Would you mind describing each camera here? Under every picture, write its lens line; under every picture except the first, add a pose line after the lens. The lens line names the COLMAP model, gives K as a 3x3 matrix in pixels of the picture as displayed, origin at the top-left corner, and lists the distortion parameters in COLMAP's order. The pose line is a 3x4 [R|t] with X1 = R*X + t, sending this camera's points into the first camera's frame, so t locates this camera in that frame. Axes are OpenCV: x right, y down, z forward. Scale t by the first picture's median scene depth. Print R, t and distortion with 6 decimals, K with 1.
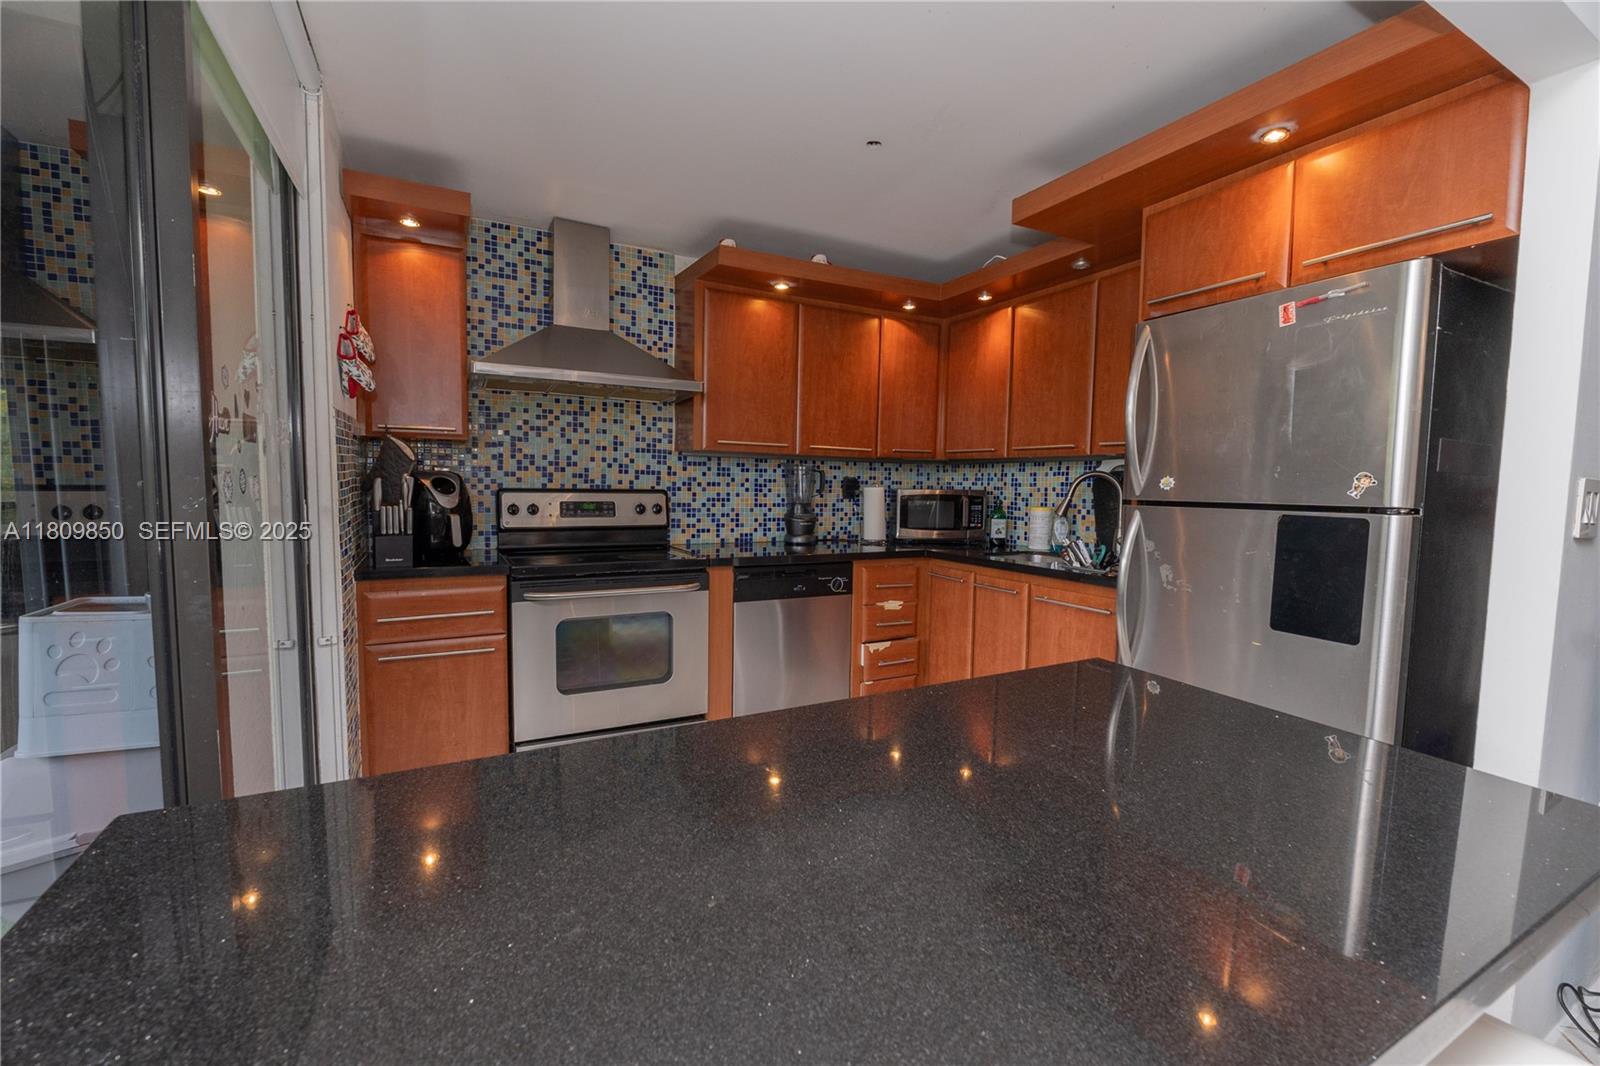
lens RADIAL K [[675.6, 0, 806.7], [0, 675.6, 530.9], [0, 0, 1]] dist [-0.010570, 0.000321]
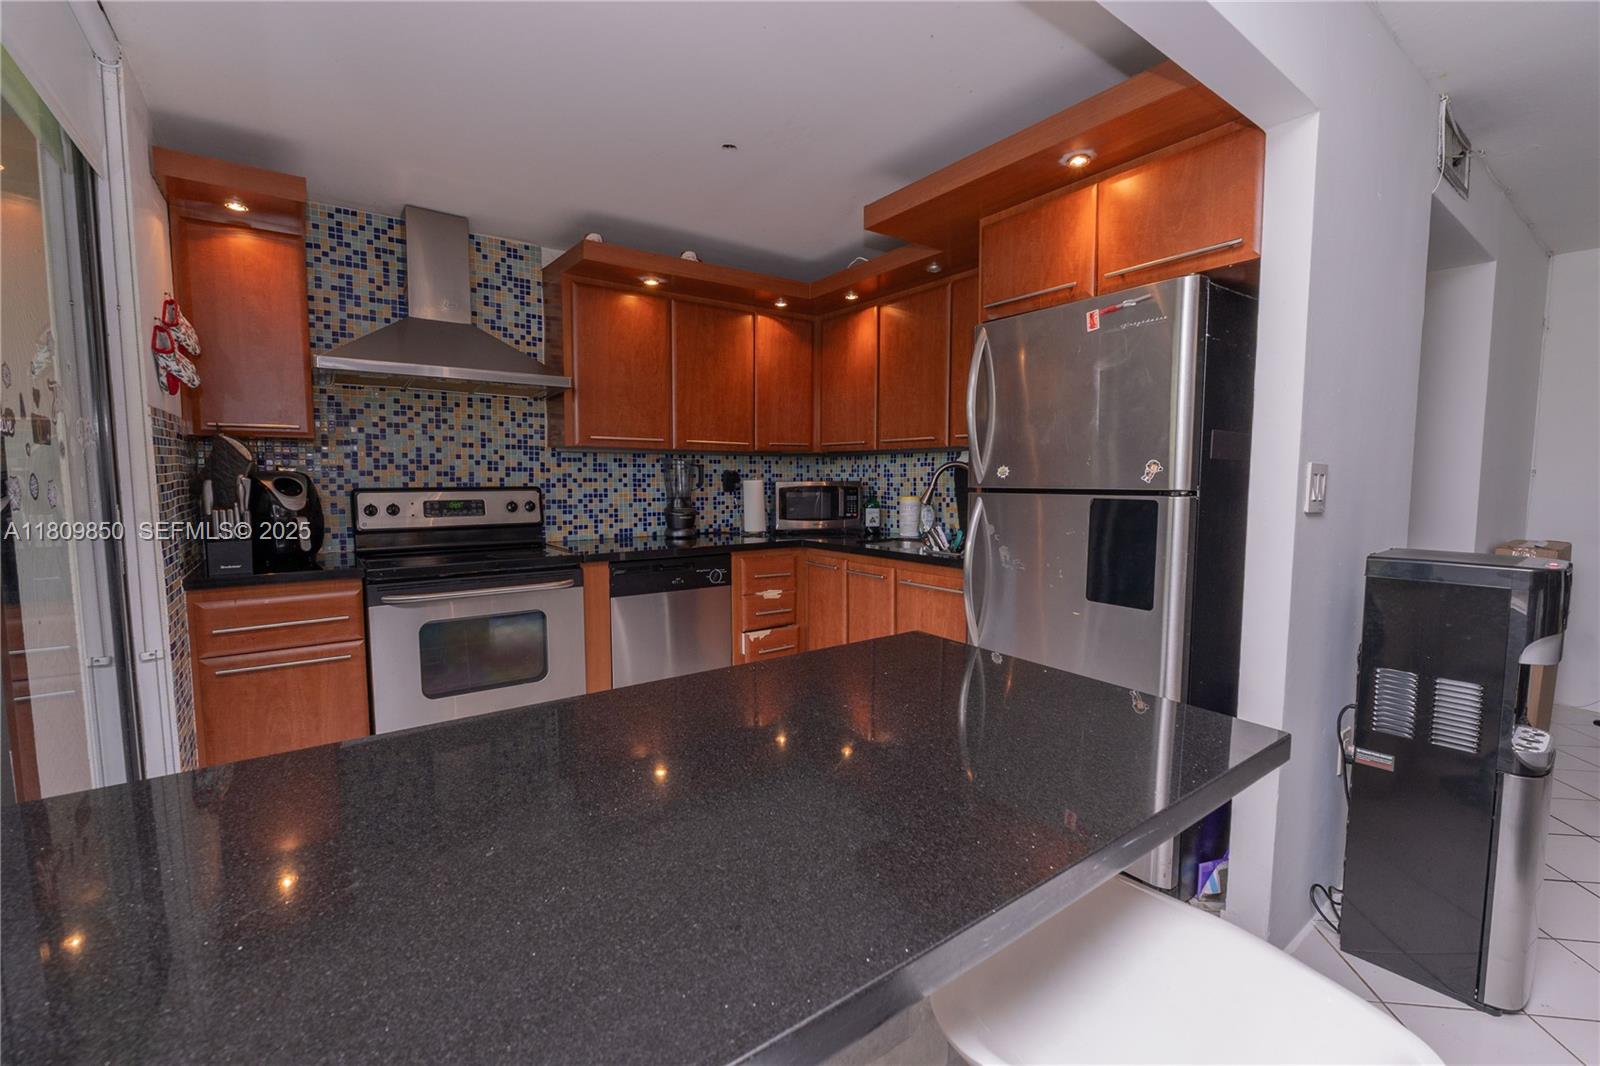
lens RADIAL K [[675.6, 0, 806.2], [0, 675.6, 531.5], [0, 0, 1]] dist [-0.010570, 0.000321]
pose [[0.989647, -0.028078, 0.140749, 0.037819], [0.026530, 0.999565, 0.012865, 0.002099], [-0.141049, -0.008998, 0.989962, -0.029357]]
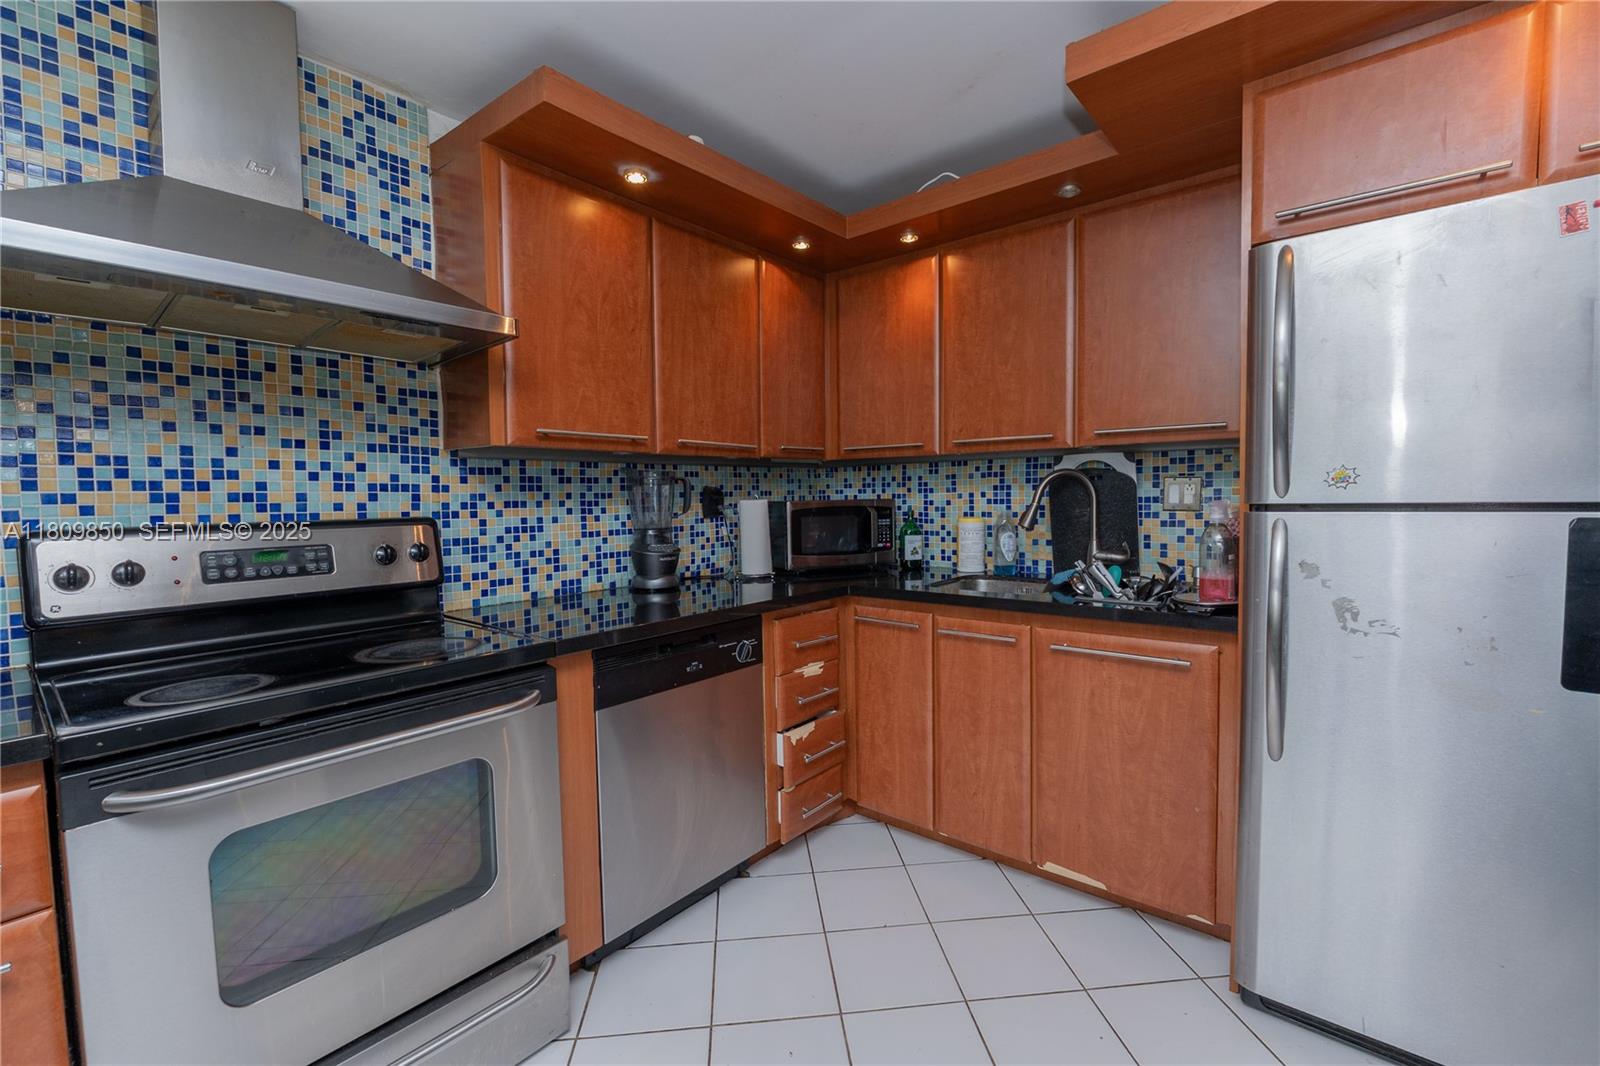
lens RADIAL K [[675.6, 0, 805.9], [0, 675.6, 532.5], [0, 0, 1]] dist [-0.010570, 0.000321]
pose [[0.922889, -0.053564, 0.381321, -0.140410], [0.059200, 0.998241, -0.003056, -0.029014], [-0.380487, 0.025395, 0.924437, 0.372273]]
